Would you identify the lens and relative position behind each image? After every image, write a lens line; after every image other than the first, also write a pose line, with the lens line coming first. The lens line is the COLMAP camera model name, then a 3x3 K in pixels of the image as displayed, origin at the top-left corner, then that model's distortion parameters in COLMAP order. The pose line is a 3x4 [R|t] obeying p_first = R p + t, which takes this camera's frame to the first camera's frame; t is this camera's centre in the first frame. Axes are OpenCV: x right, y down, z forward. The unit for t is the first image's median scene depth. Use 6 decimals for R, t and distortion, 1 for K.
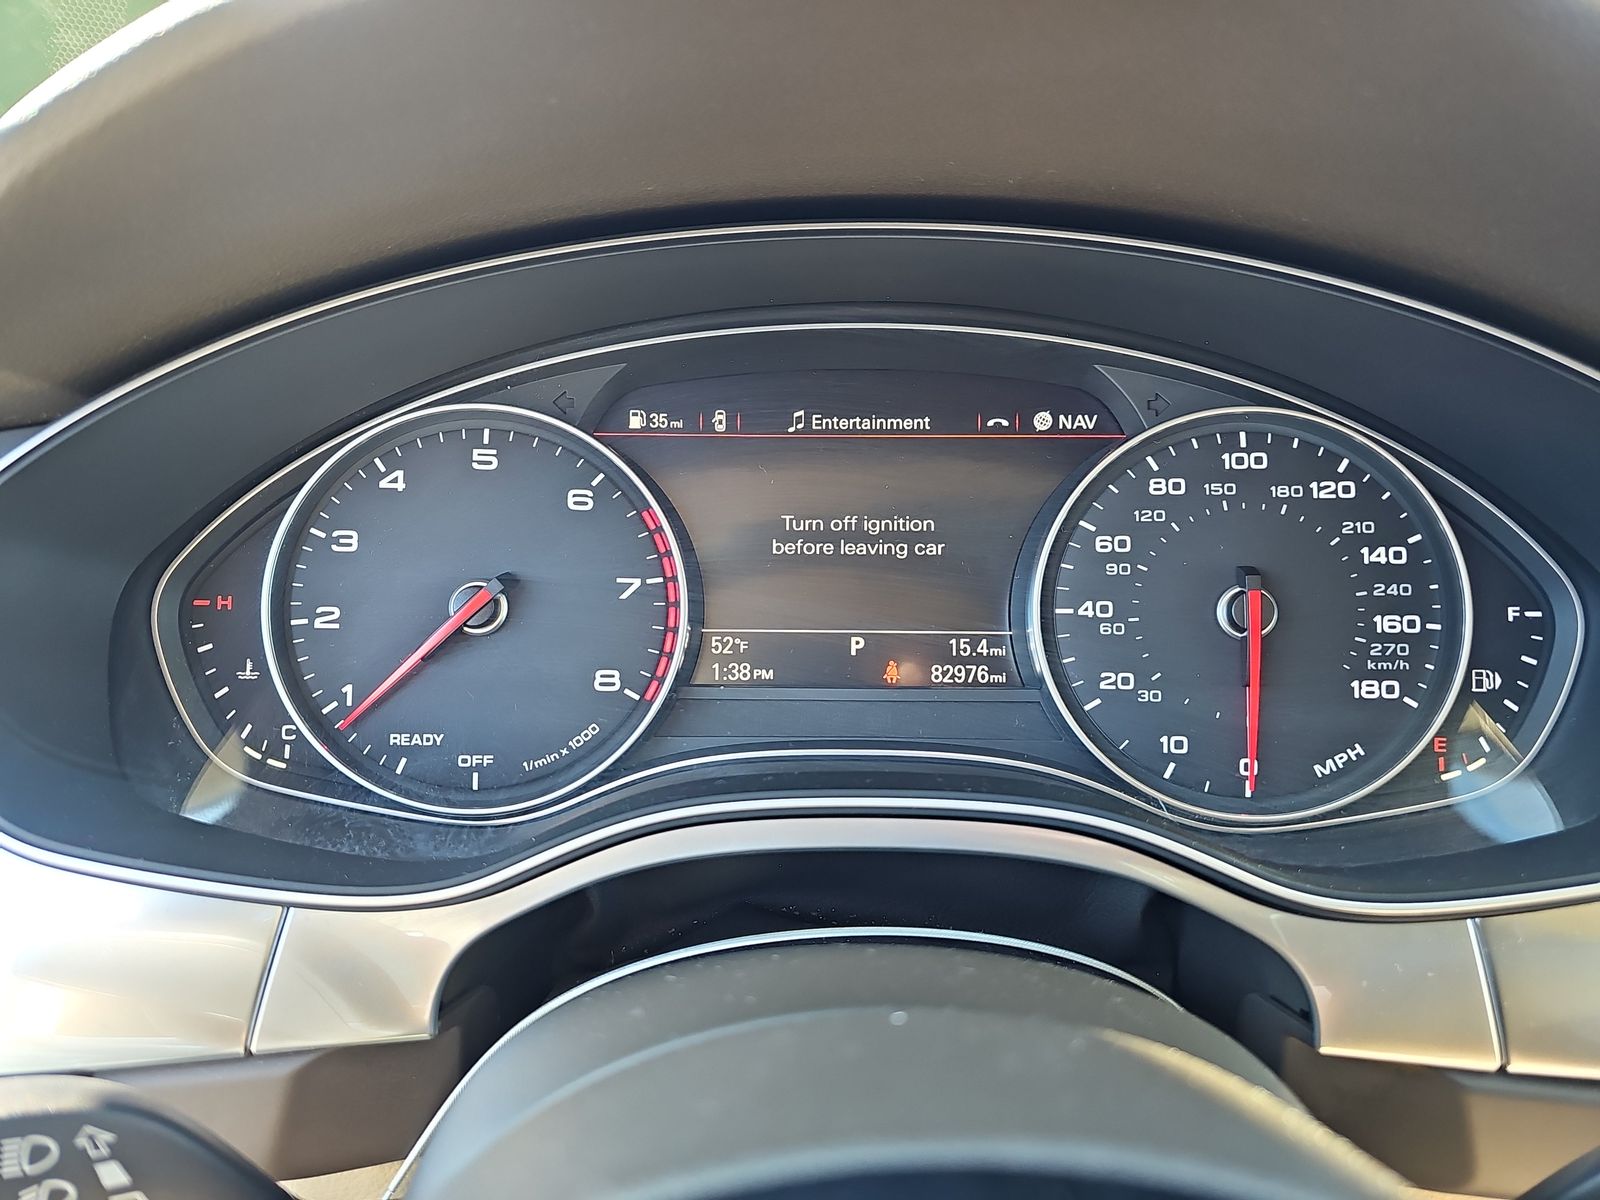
lens RADIAL K [[1101.0, 0, 800.0], [0, 1101.0, 600.0], [0, 0, 1]] dist [-0.035113, -0.001711]
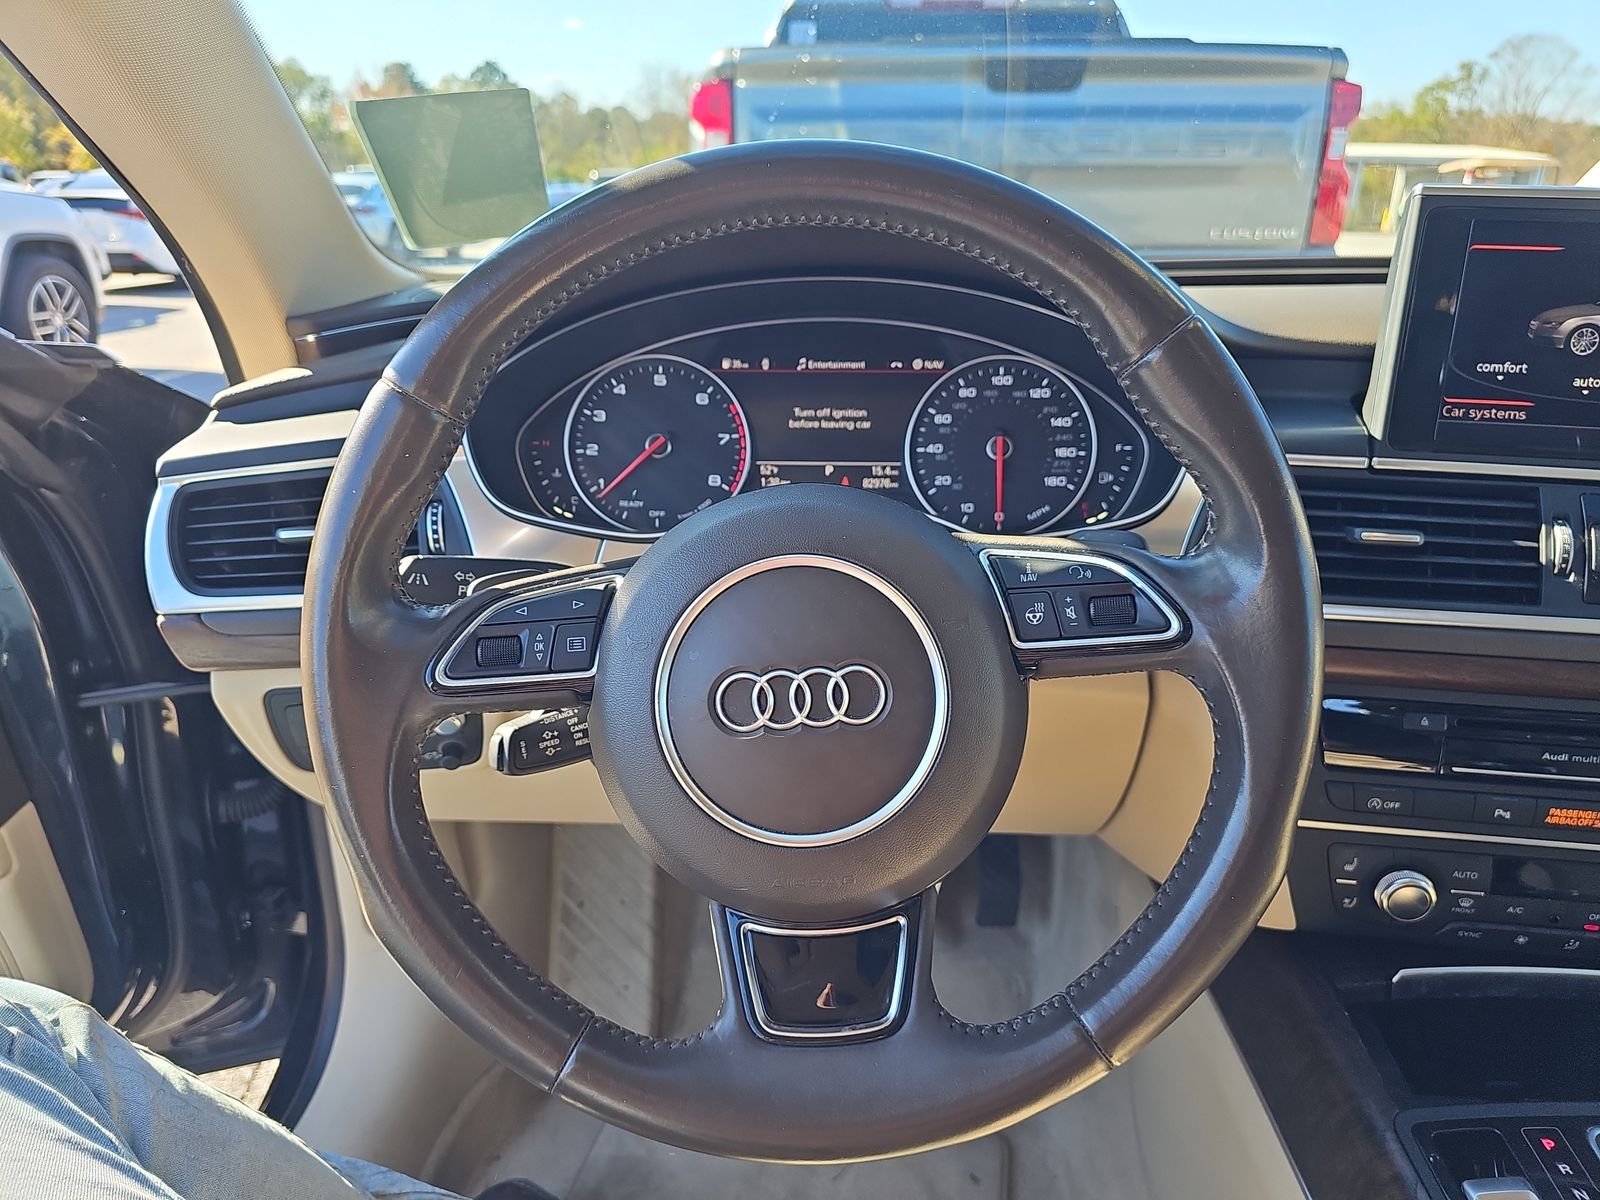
lens RADIAL K [[1067.9, 0, 800.0], [0, 1067.9, 600.0], [0, 0, 1]] dist [0.008158, -0.004168]
pose [[0.999422, 0.007772, -0.033086, 0.072145], [-0.006744, 0.999494, 0.031075, 0.250623], [0.033311, -0.030834, 0.998969, -1.179659]]
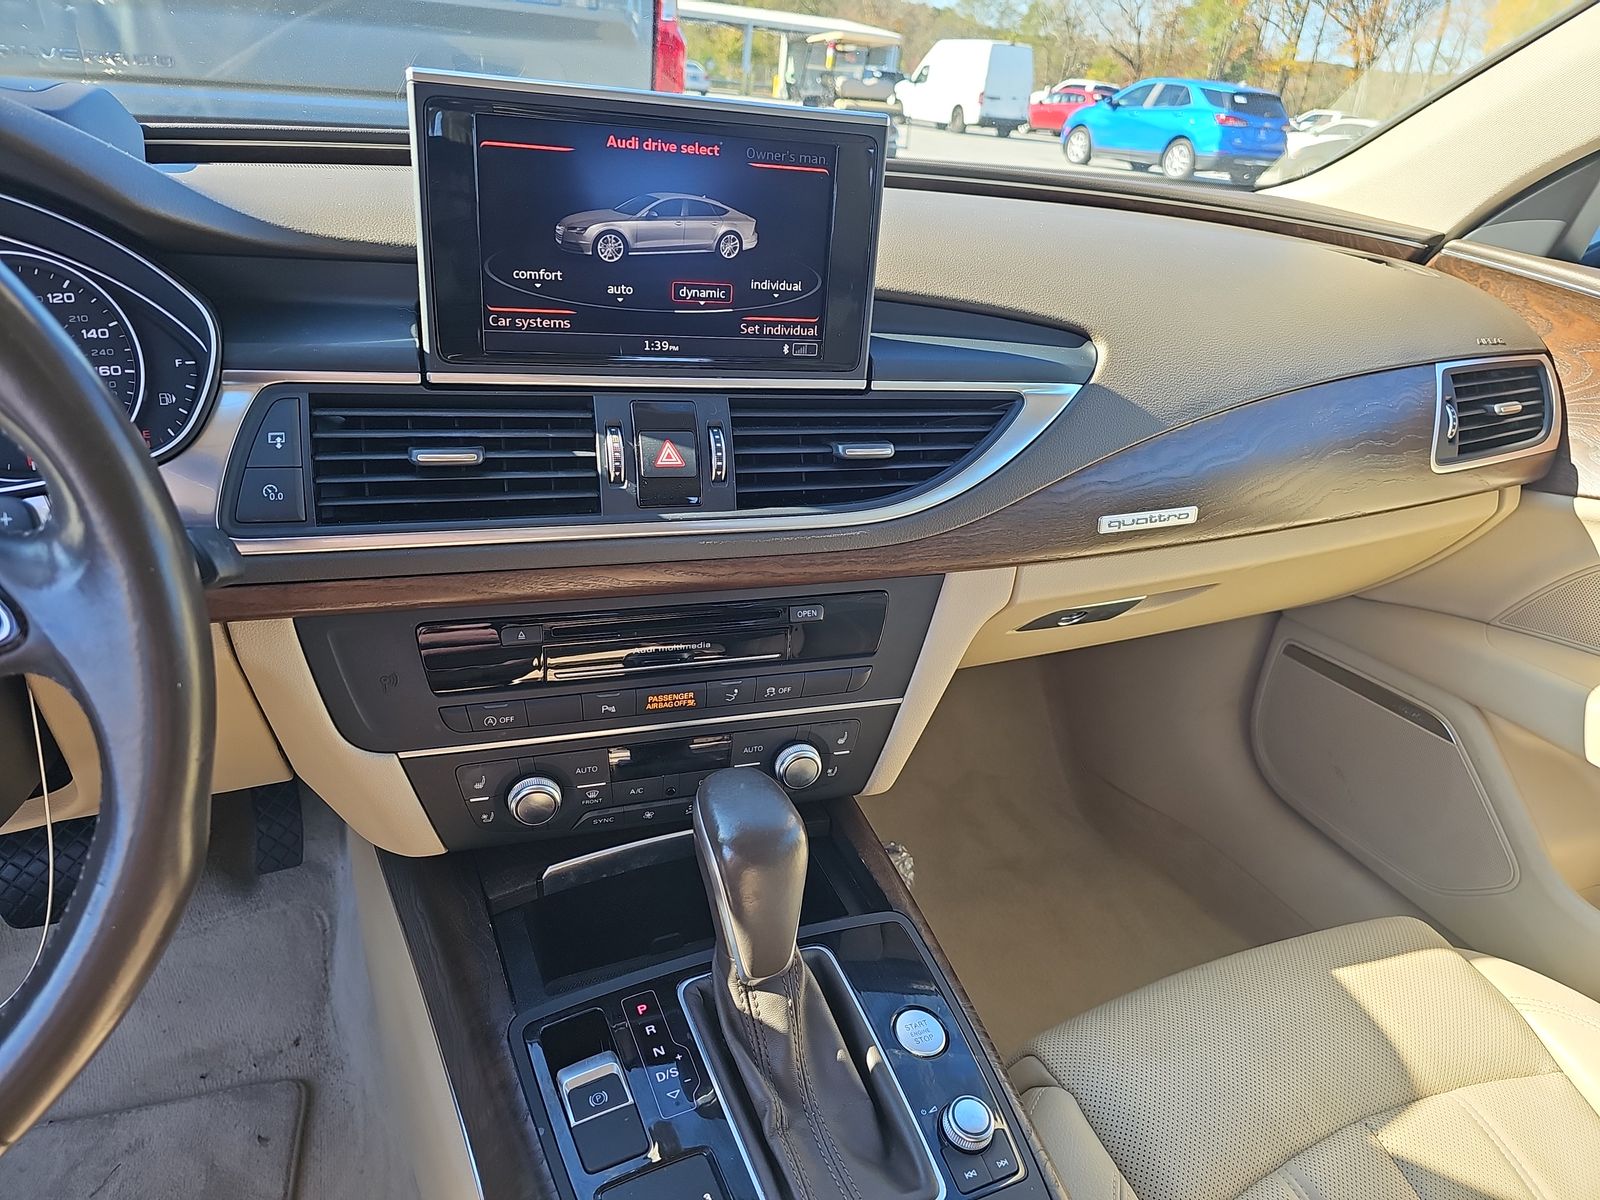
lens RADIAL K [[1042.1, 0, 800.0], [0, 1042.1, 600.0], [0, 0, 1]] dist [0.051156, -0.049856]
pose [[0.907936, -0.129948, 0.398454, 0.818976], [0.063355, 0.982348, 0.176010, 0.158440], [-0.414292, -0.134562, 0.900142, -1.138071]]
